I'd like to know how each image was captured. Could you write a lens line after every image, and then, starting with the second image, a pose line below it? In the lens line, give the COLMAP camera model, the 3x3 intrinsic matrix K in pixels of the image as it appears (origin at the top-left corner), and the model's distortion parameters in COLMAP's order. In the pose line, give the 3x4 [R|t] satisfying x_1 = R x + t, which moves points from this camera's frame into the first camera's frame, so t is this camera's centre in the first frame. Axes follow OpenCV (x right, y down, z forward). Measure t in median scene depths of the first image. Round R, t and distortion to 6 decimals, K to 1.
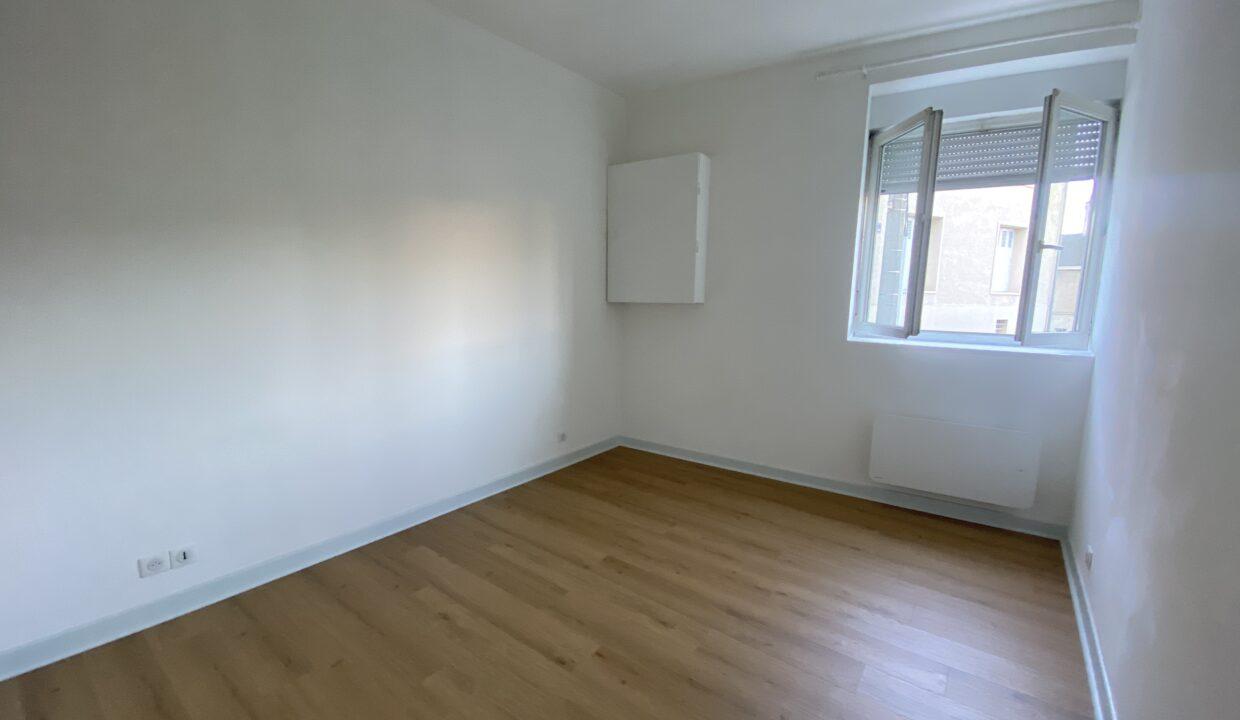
lens RADIAL K [[506.3, 0, 619.1], [0, 506.3, 361.5], [0, 0, 1]] dist [0.070752, -0.049740]
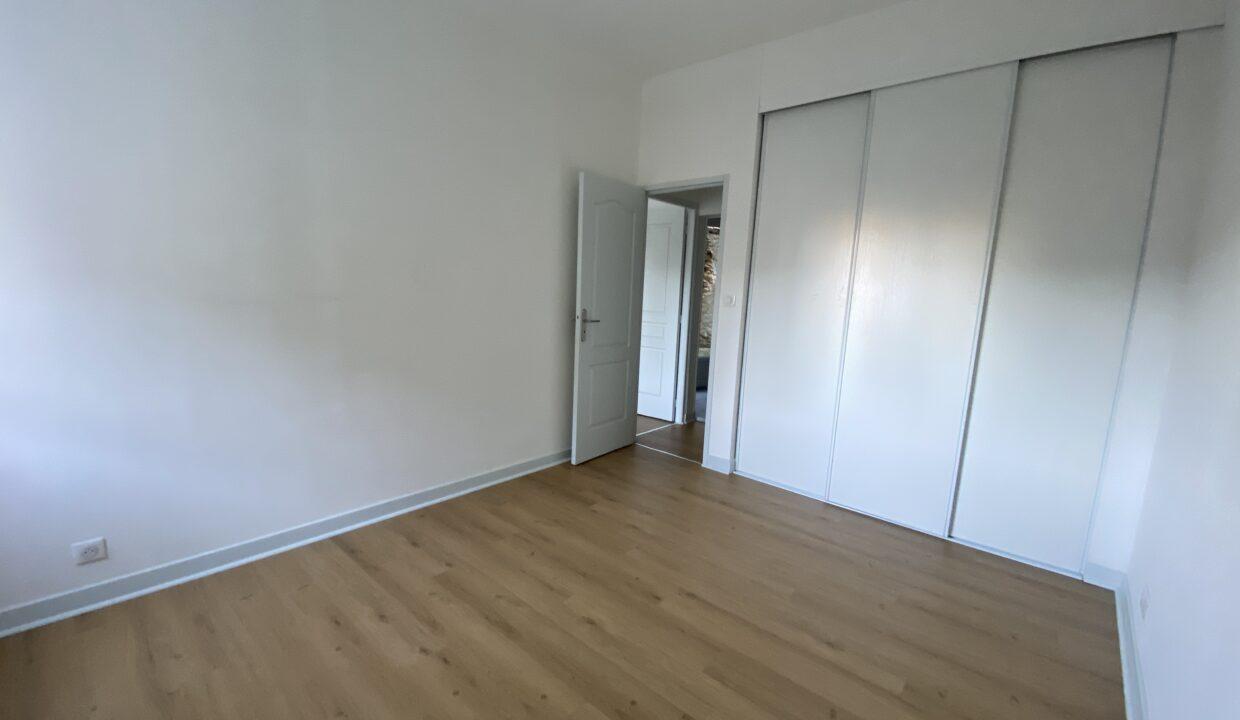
lens RADIAL K [[506.3, 0, 619.1], [0, 506.3, 361.5], [0, 0, 1]] dist [0.070752, -0.049740]
pose [[-0.994661, -0.077606, 0.068025, 0.009468], [-0.055275, 0.957269, 0.283868, -0.225448], [-0.087148, 0.278592, -0.956447, 1.822614]]
